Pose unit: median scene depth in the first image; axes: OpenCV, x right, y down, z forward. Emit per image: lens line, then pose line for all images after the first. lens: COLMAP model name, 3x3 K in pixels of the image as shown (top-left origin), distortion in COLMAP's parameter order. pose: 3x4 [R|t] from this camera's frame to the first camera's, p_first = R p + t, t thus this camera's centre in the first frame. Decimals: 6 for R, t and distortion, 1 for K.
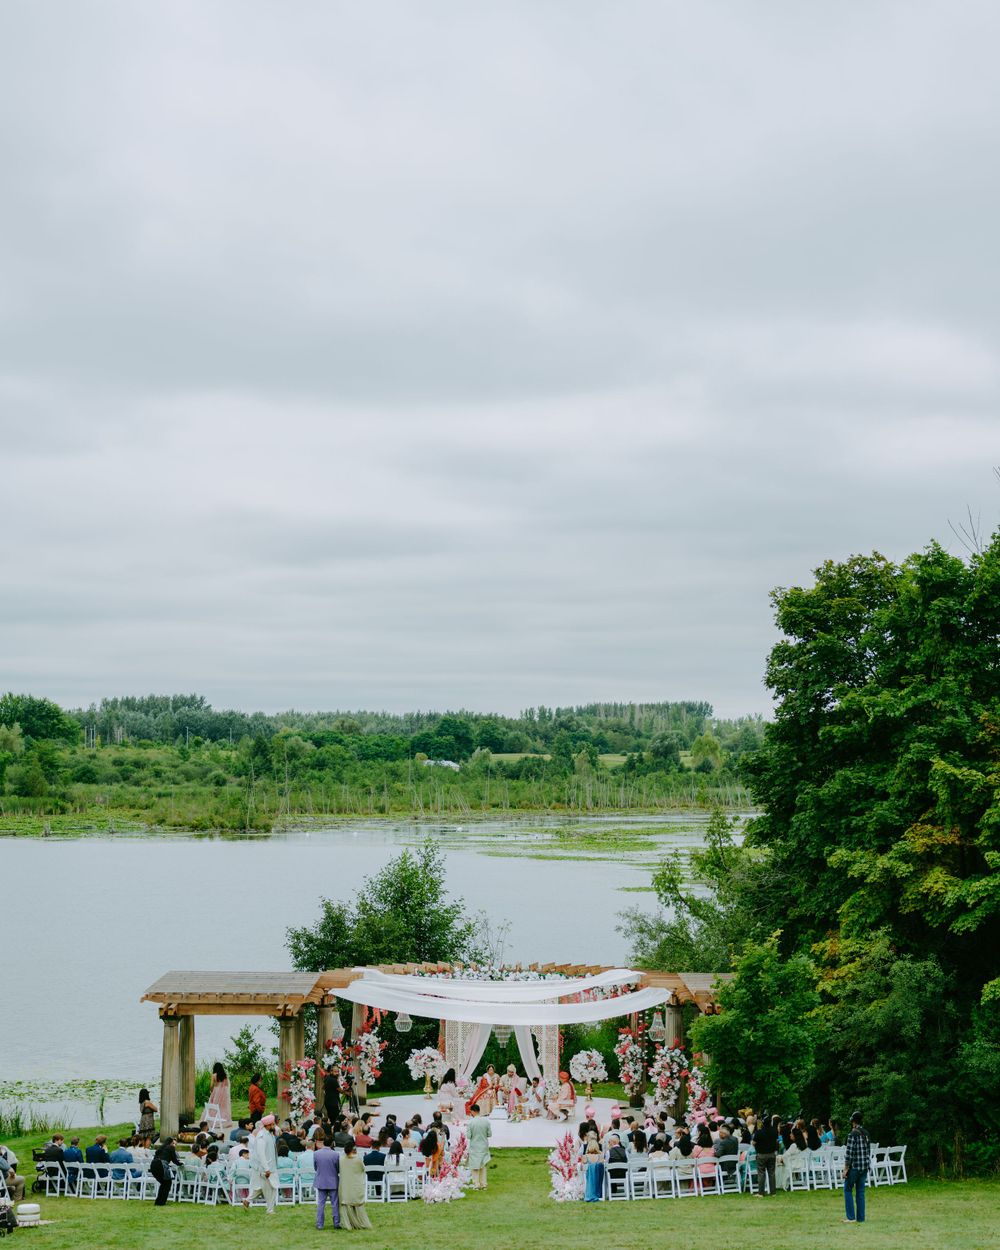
lens RADIAL K [[2360.0, 0, 504.5], [0, 2360.0, 632.2], [0, 0, 1]] dist [-0.004780, 0.000000]
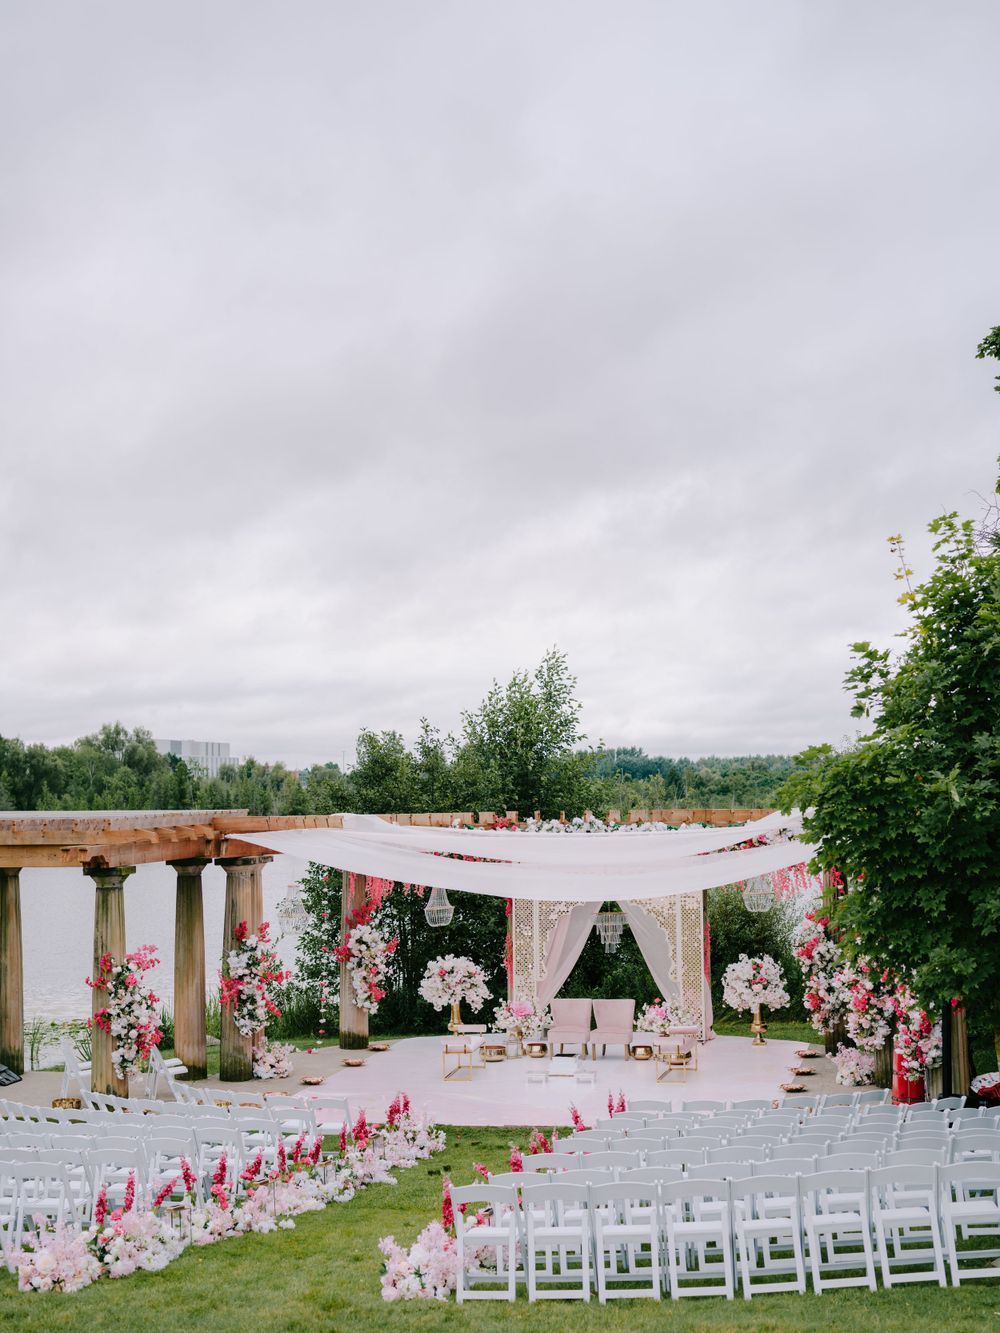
lens RADIAL K [[1872.0, 0, 506.3], [0, 1872.0, 659.5], [0, 0, 1]] dist [0.004641, 0.000000]
pose [[0.978284, -0.037300, -0.203884, 0.073266], [0.032208, 0.999082, -0.028236, 0.119102], [0.204750, 0.021056, 0.978588, 0.555260]]
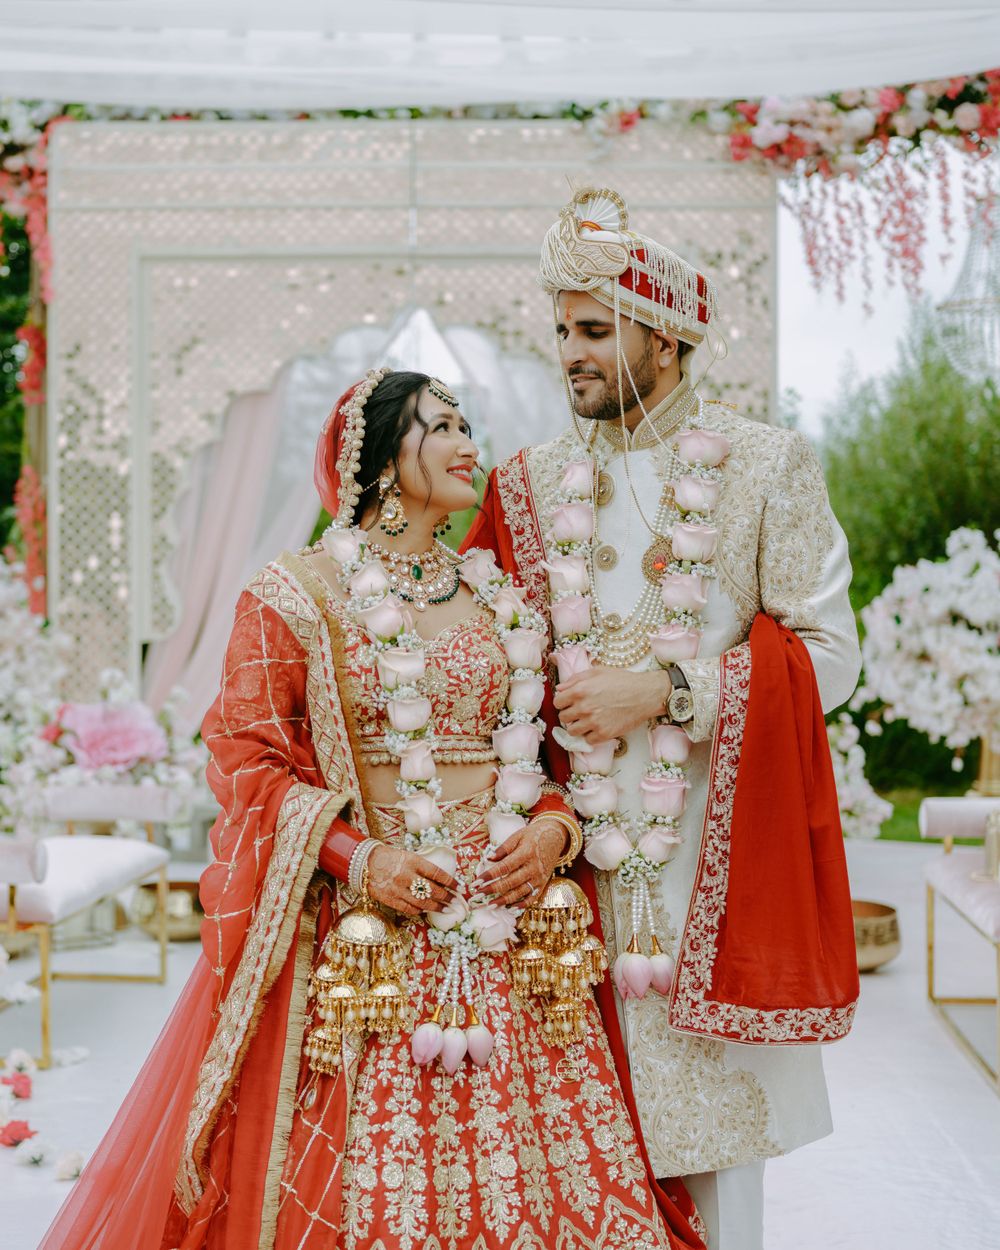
lens RADIAL K [[2360.0, 0, 499.4], [0, 2360.0, 623.9], [0, 0, 1]] dist [-0.004780, 0.000000]
pose [[0.999160, -0.004310, 0.040761, -0.001802], [0.000561, 0.995801, 0.091547, 0.172547], [-0.040985, -0.091447, 0.994966, 0.870001]]
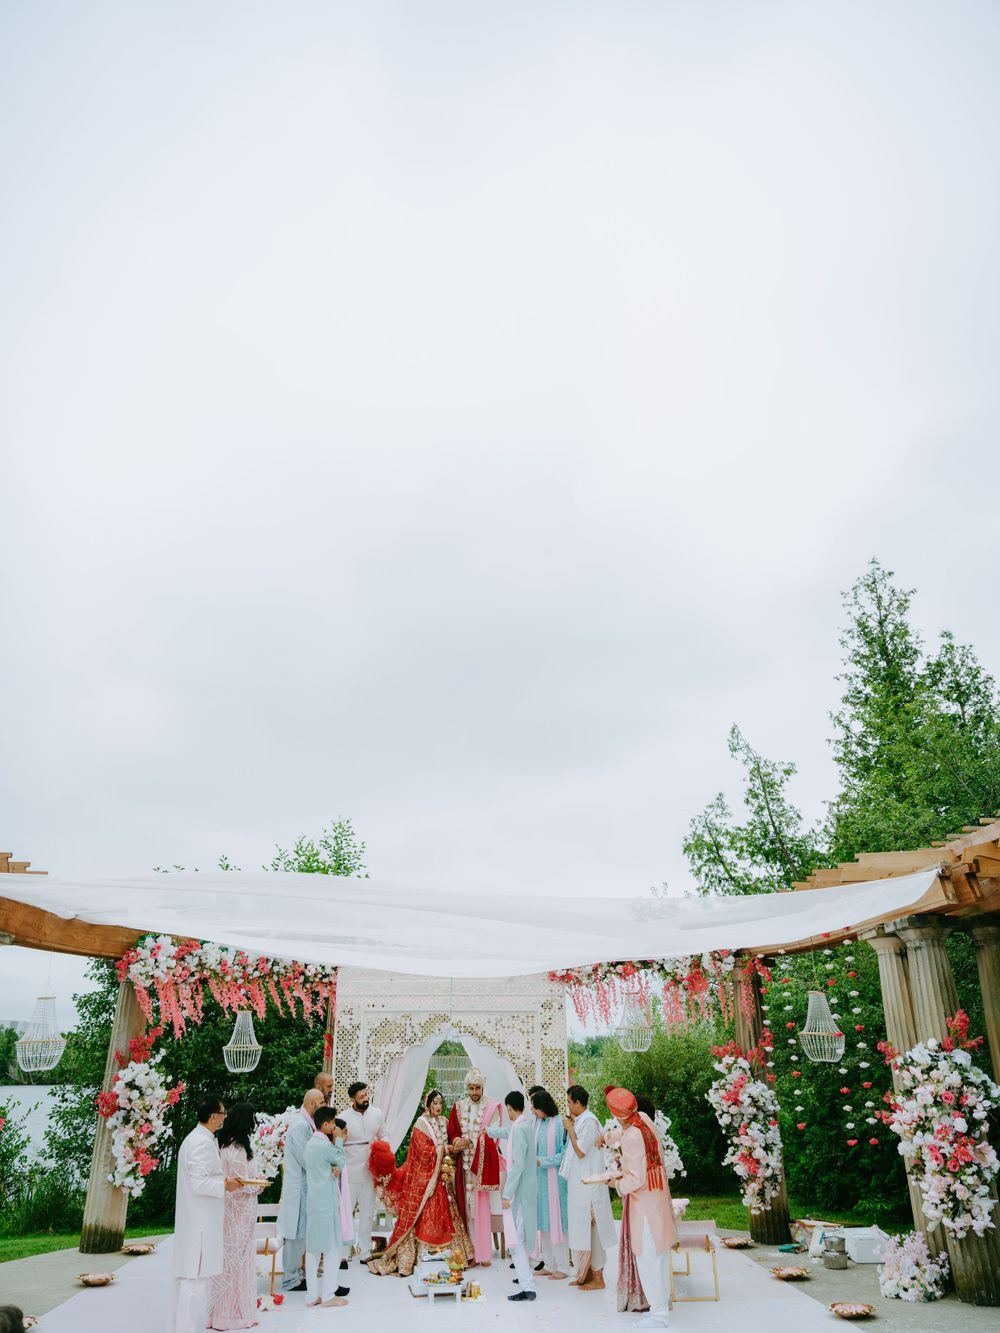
lens RADIAL K [[1003.7, 0, 492.1], [0, 1003.7, 675.0], [0, 0, 1]] dist [-0.004179, 0.010677]
pose [[0.999072, 0.003188, 0.042959, -0.001727], [0.010535, 0.948893, -0.315423, 0.161791], [-0.041769, 0.315583, 0.947978, 0.803809]]
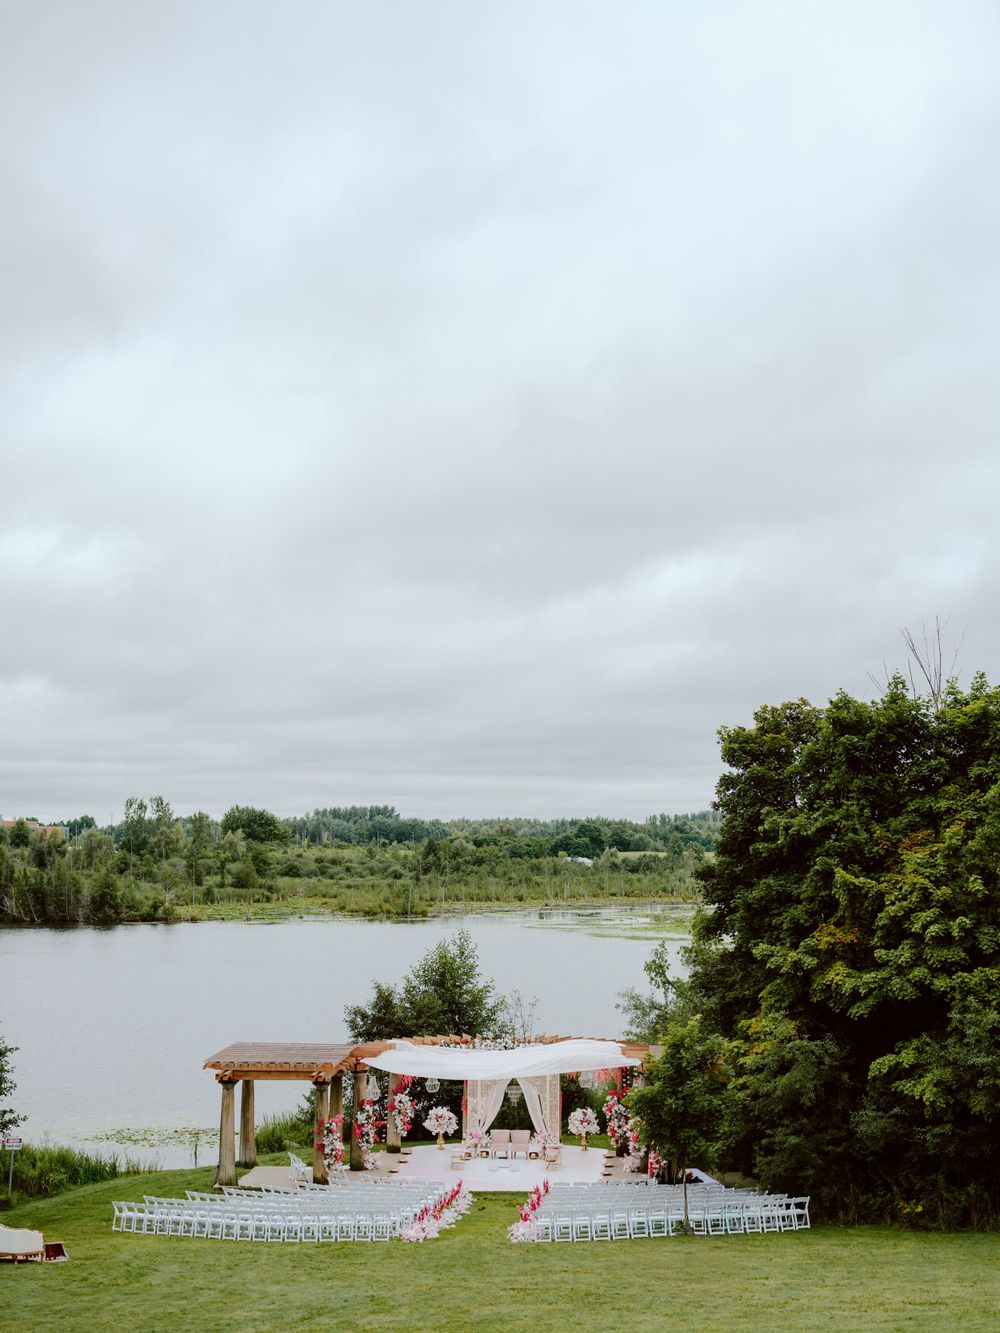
lens RADIAL K [[1872.0, 0, 505.9], [0, 1872.0, 667.2], [0, 0, 1]] dist [0.004641, 0.000000]
pose [[0.997467, -0.010654, -0.070327, 0.067294], [0.007380, 0.998884, -0.046649, -0.005359], [0.070745, 0.046012, 0.996433, 0.025345]]
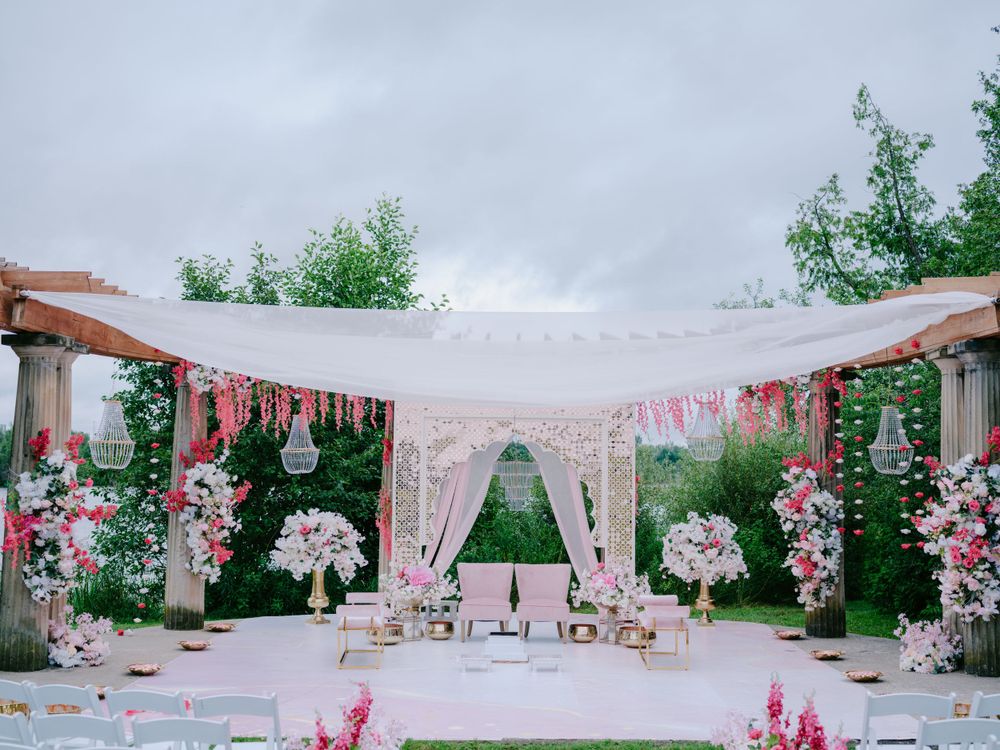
lens RADIAL K [[1404.4, 0, 518.3], [0, 1404.4, 371.9], [0, 0, 1]] dist [0.004641, 0.000000]
pose [[0.999980, 0.004489, 0.004562, -0.001689], [-0.004389, 0.999755, -0.021684, 0.159074], [-0.004659, 0.021663, 0.999754, 0.743632]]
